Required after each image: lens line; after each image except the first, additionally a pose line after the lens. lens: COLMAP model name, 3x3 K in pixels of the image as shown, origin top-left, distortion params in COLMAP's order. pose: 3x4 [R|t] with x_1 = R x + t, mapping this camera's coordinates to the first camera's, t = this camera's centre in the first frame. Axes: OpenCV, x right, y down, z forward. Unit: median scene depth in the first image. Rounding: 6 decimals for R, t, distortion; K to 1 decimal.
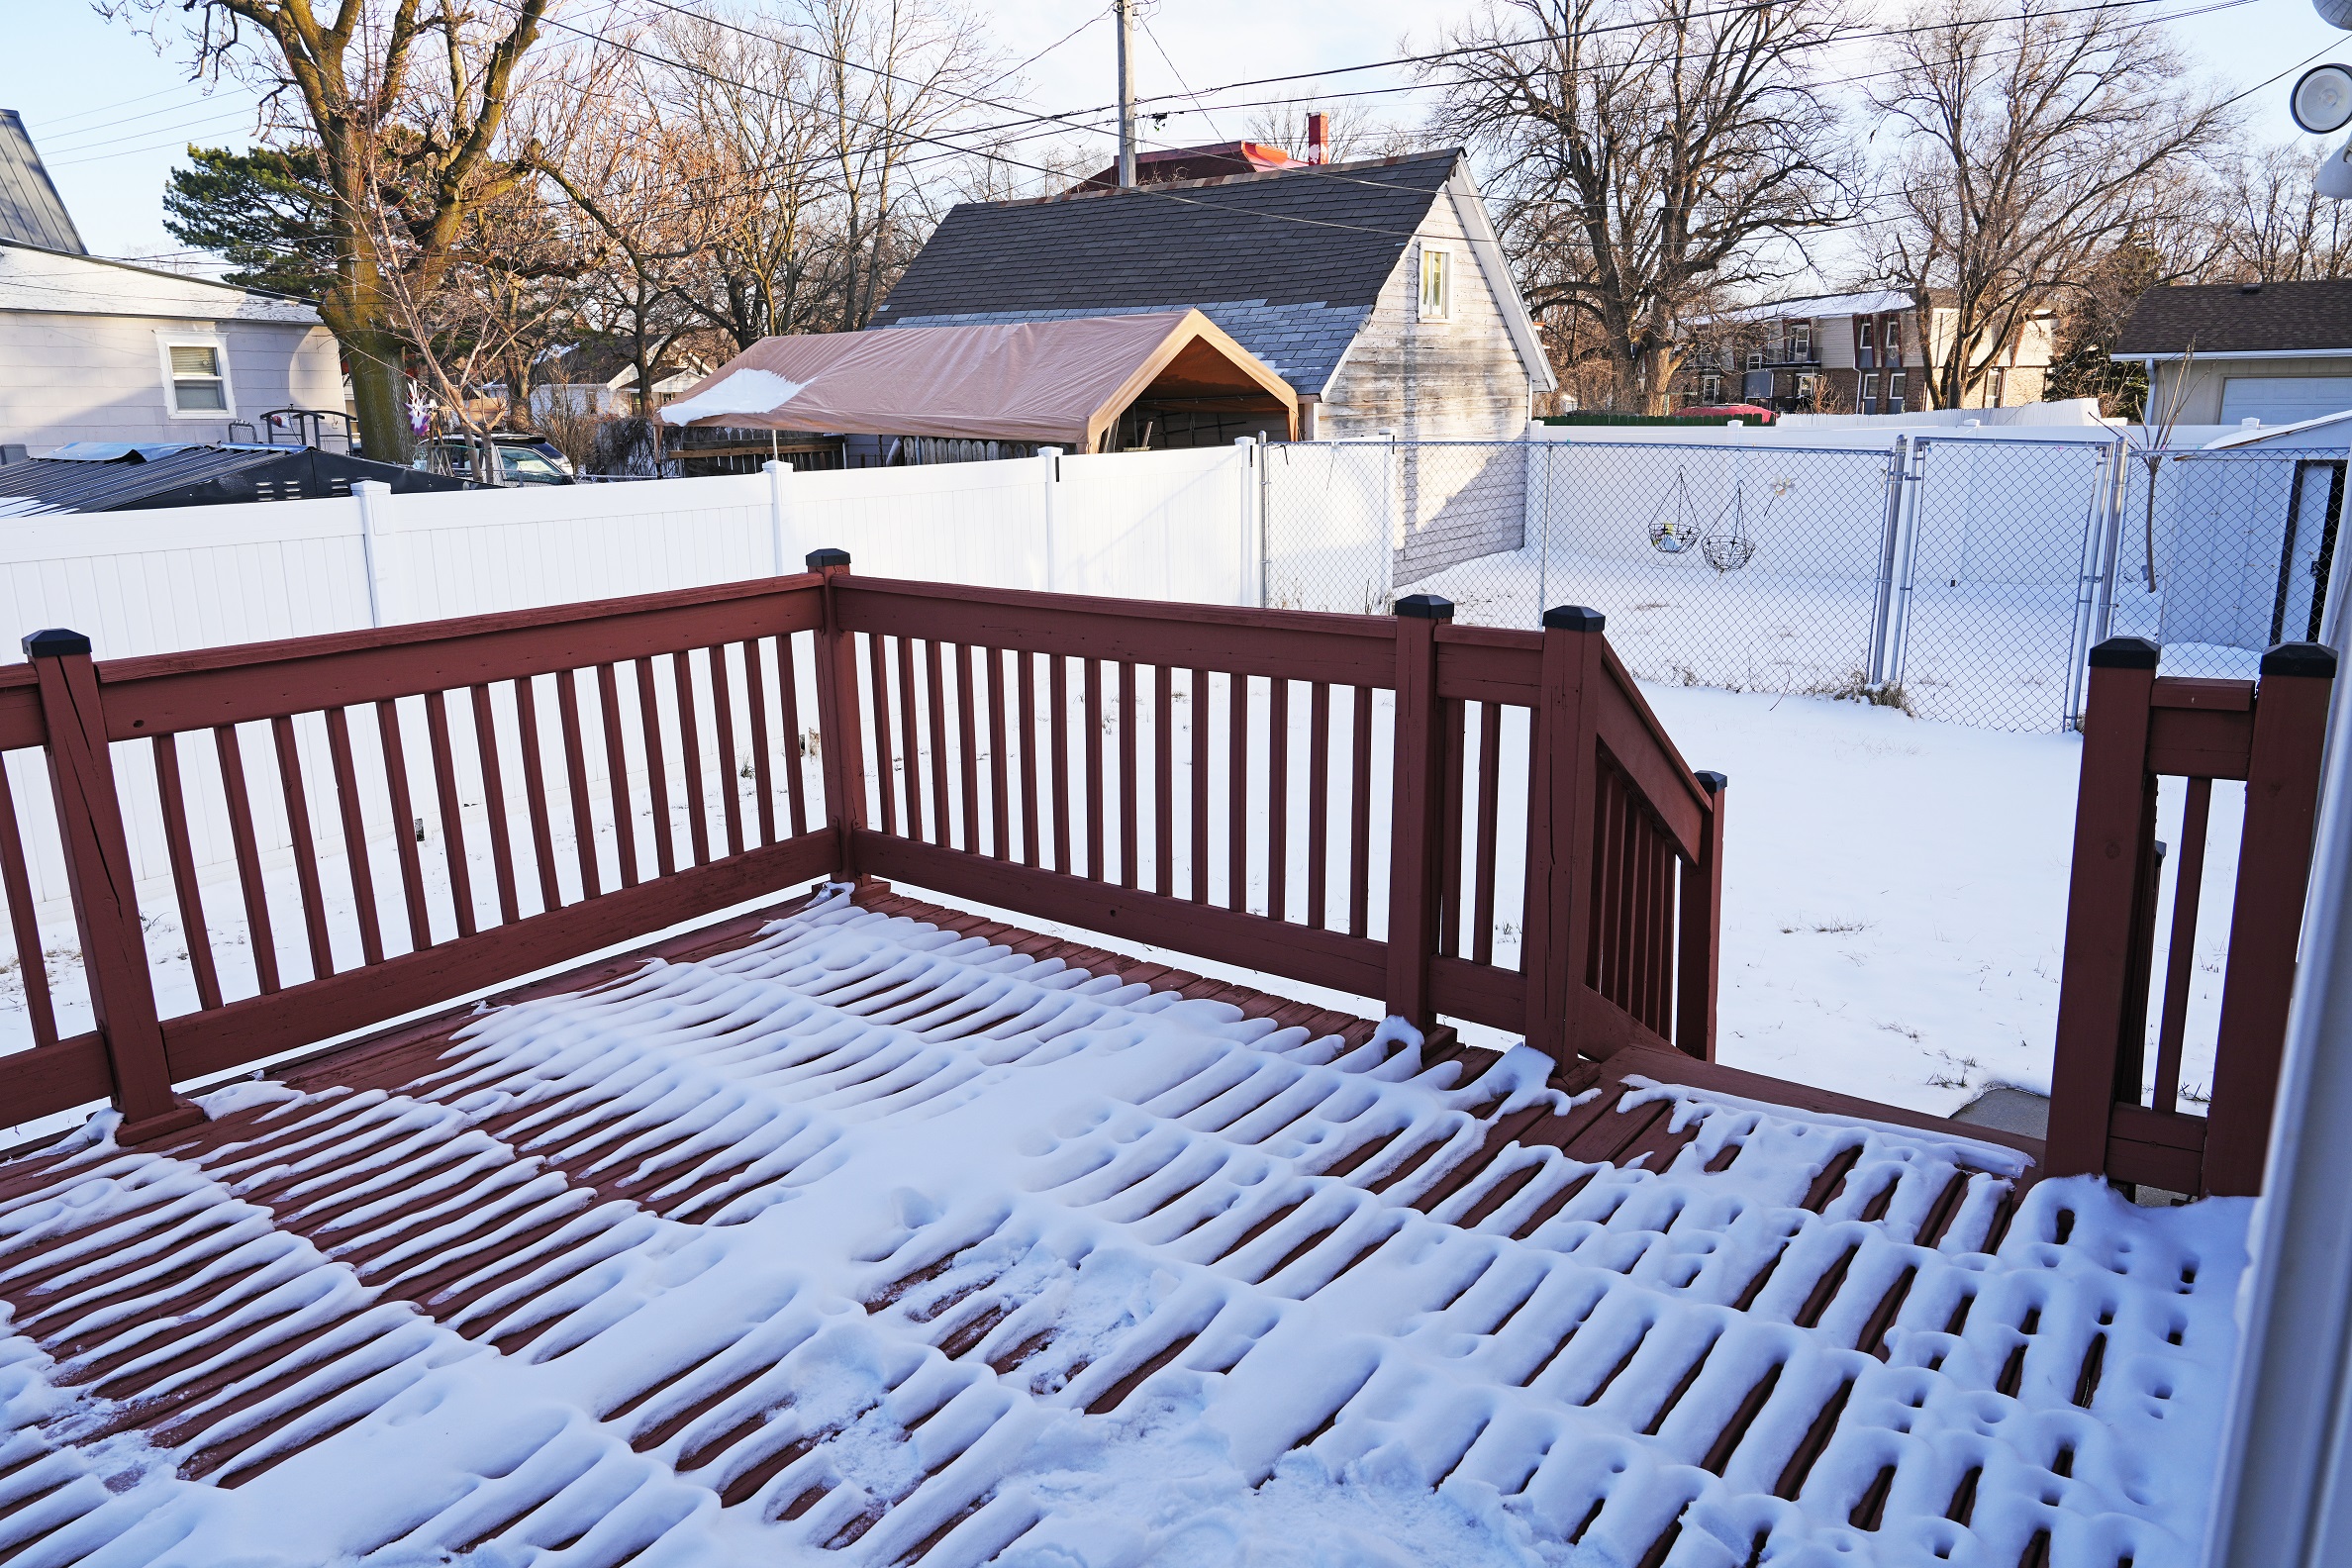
lens RADIAL K [[1572.3, 0, 1178.4], [0, 1572.3, 796.9], [0, 0, 1]] dist [-0.004543, -0.000111]
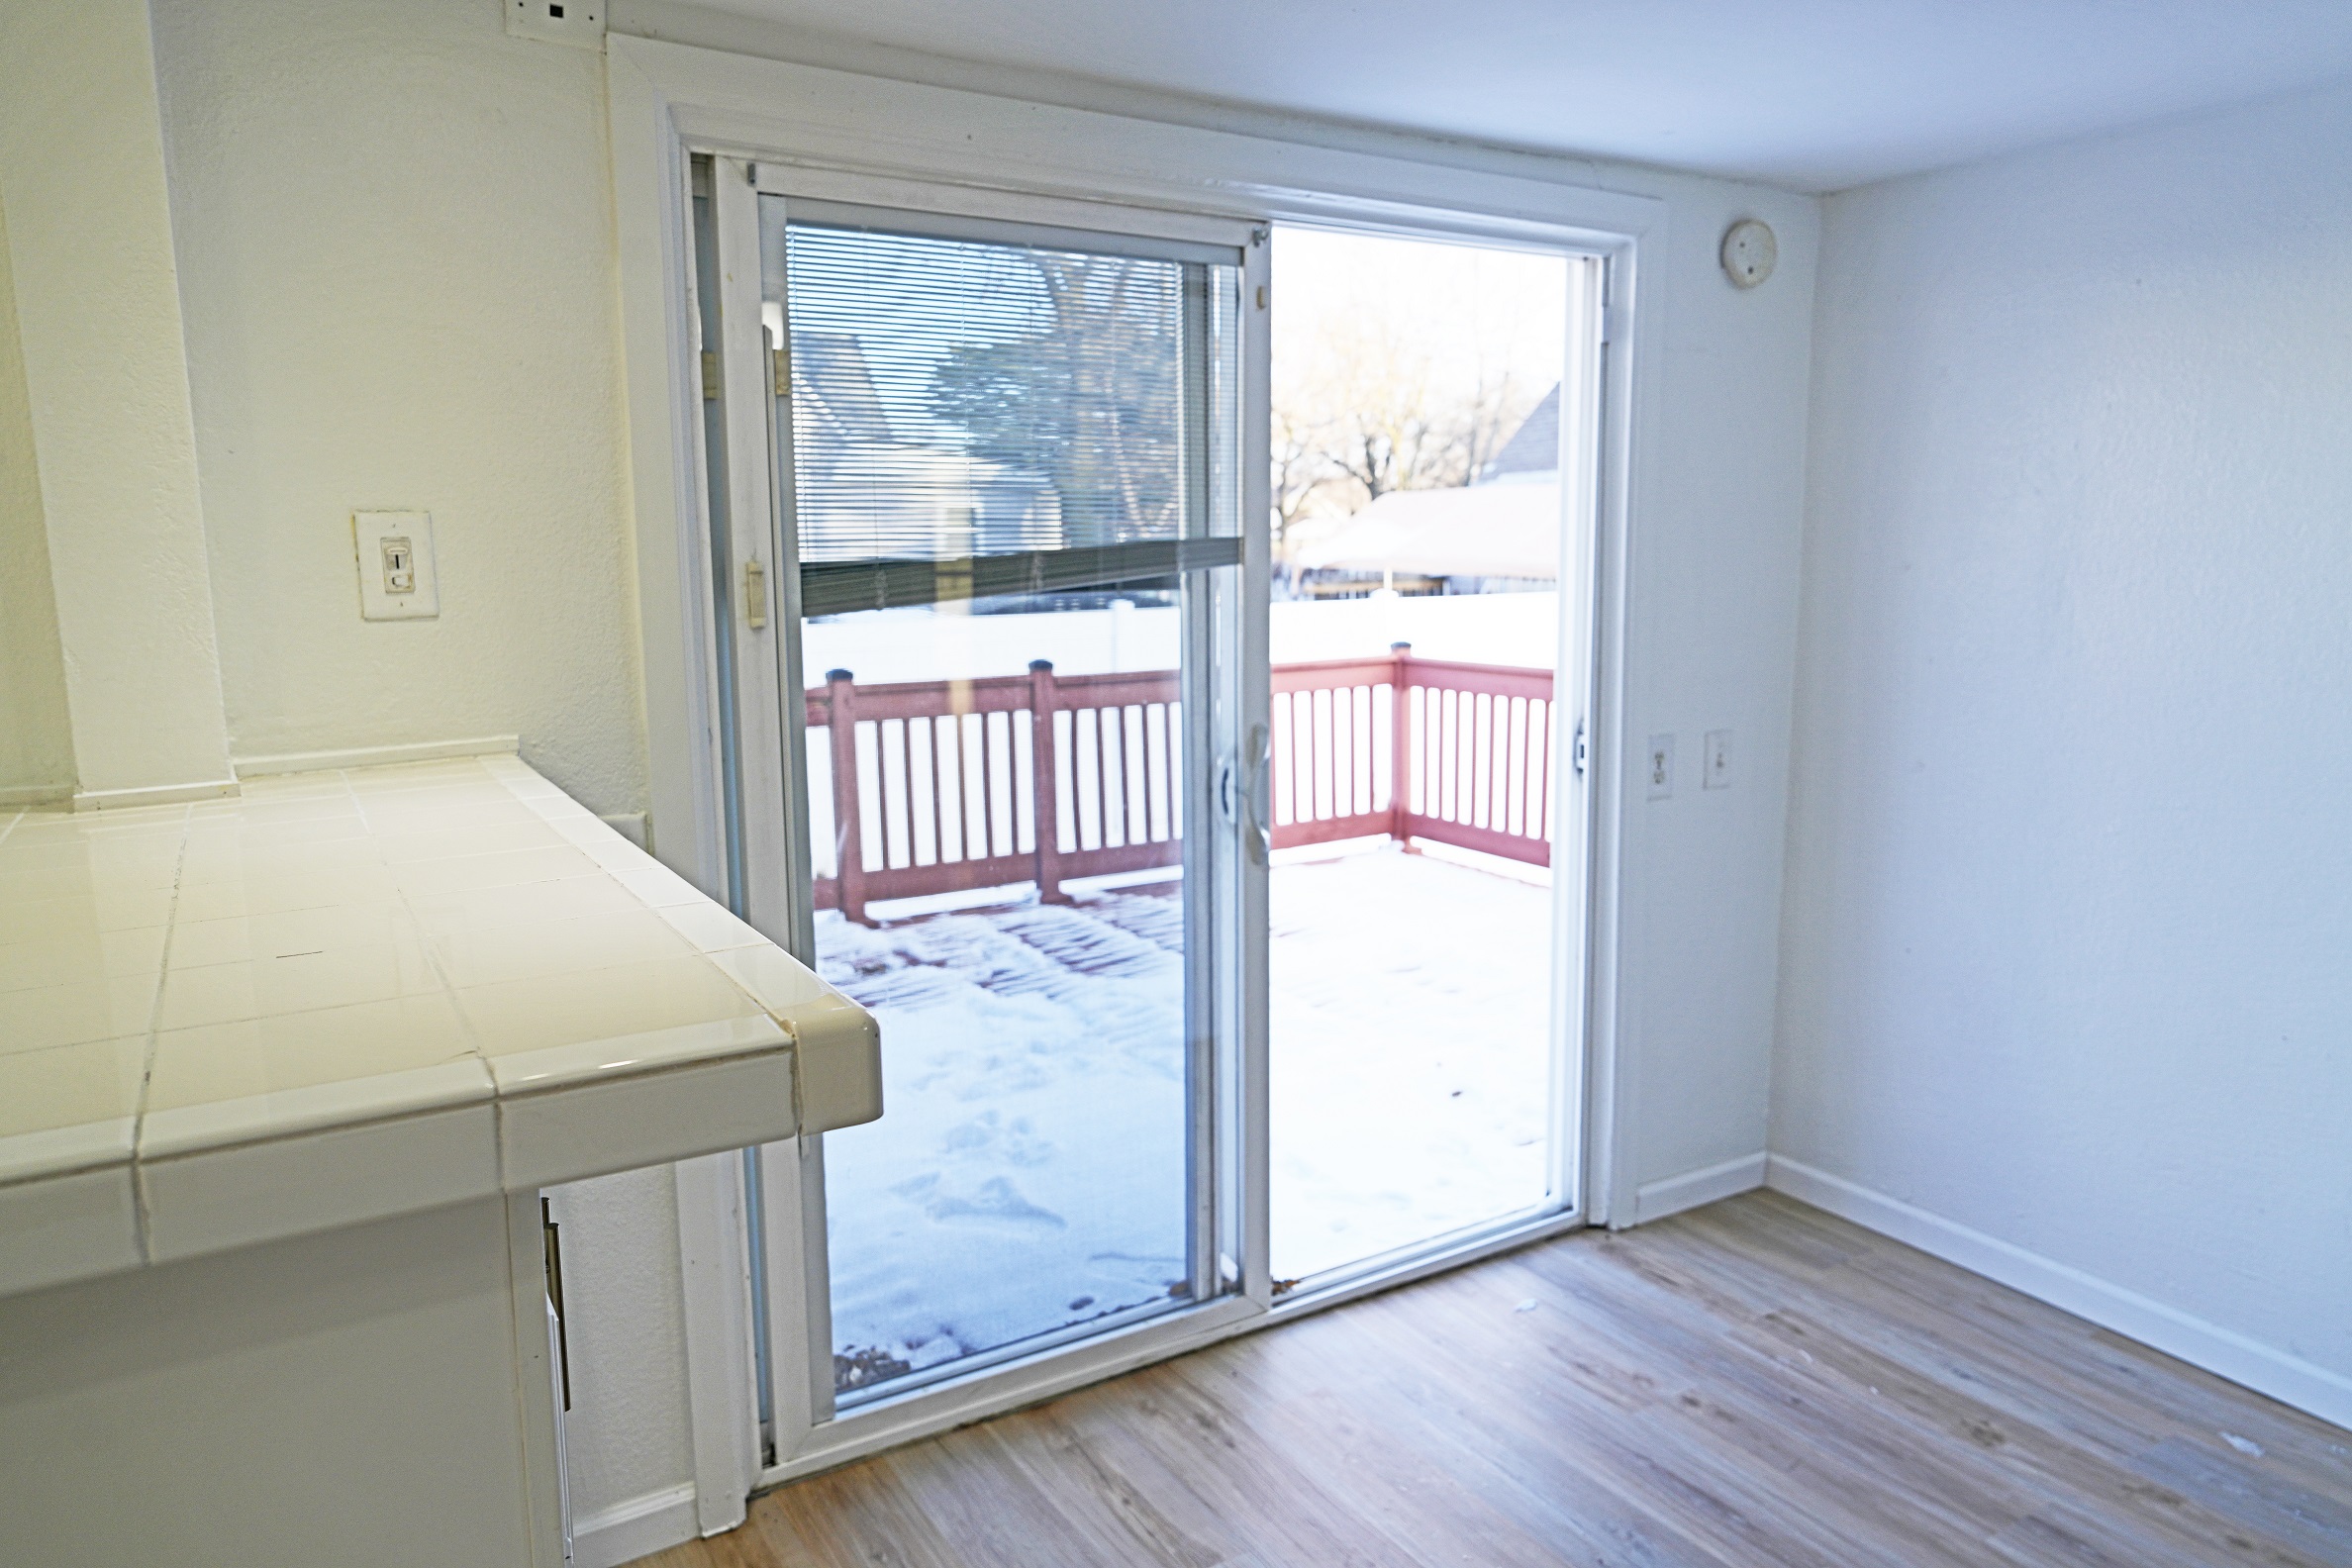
lens RADIAL K [[1572.3, 0, 1174.0], [0, 1572.3, 785.5], [0, 0, 1]] dist [-0.004543, -0.000111]
pose [[0.926752, 0.052768, -0.371950, 0.032060], [-0.087280, 0.993238, -0.076557, 0.025728], [0.365395, 0.103413, 0.925091, -0.108610]]
